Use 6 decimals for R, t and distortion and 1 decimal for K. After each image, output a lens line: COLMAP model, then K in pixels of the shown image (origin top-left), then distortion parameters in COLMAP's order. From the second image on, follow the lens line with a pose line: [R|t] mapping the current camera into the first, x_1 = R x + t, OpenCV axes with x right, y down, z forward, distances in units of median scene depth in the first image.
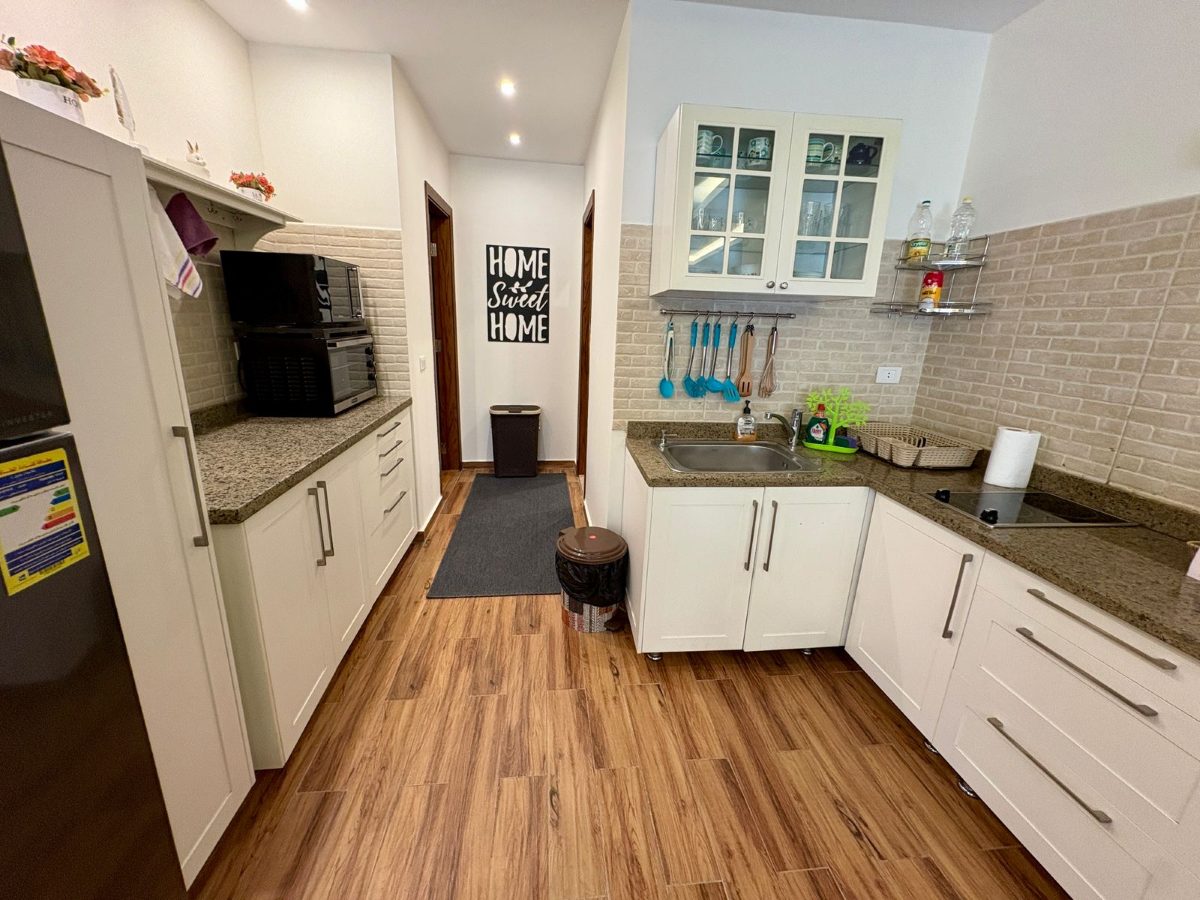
lens RADIAL K [[478.7, 0, 603.3], [0, 478.7, 447.4], [0, 0, 1]] dist [0.000035, 0.000055]
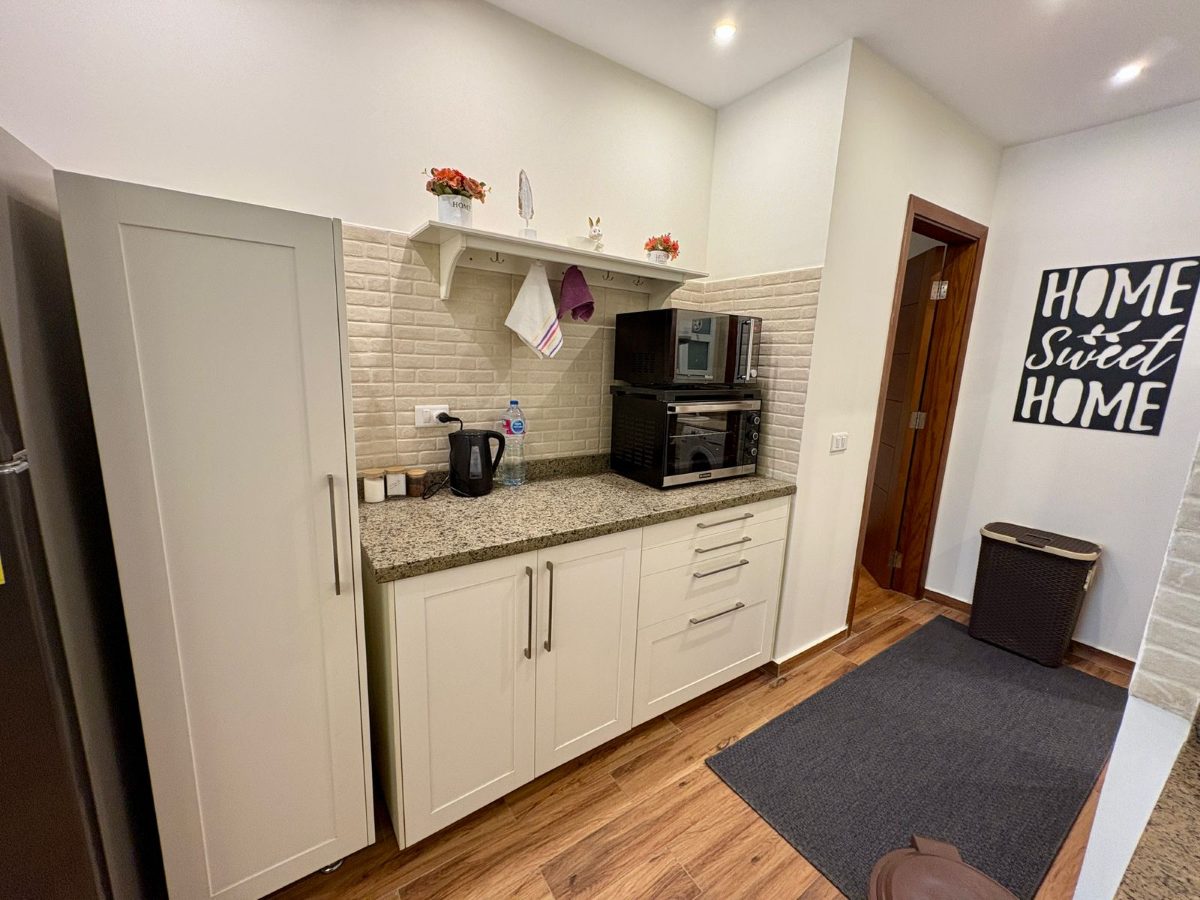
lens RADIAL K [[478.7, 0, 603.3], [0, 478.7, 447.4], [0, 0, 1]] dist [0.000035, 0.000055]
pose [[0.455900, 0.143220, -0.878432, 0.111559], [-0.252269, 0.967287, 0.026782, -0.110432], [0.853531, 0.209391, 0.477116, 0.395028]]
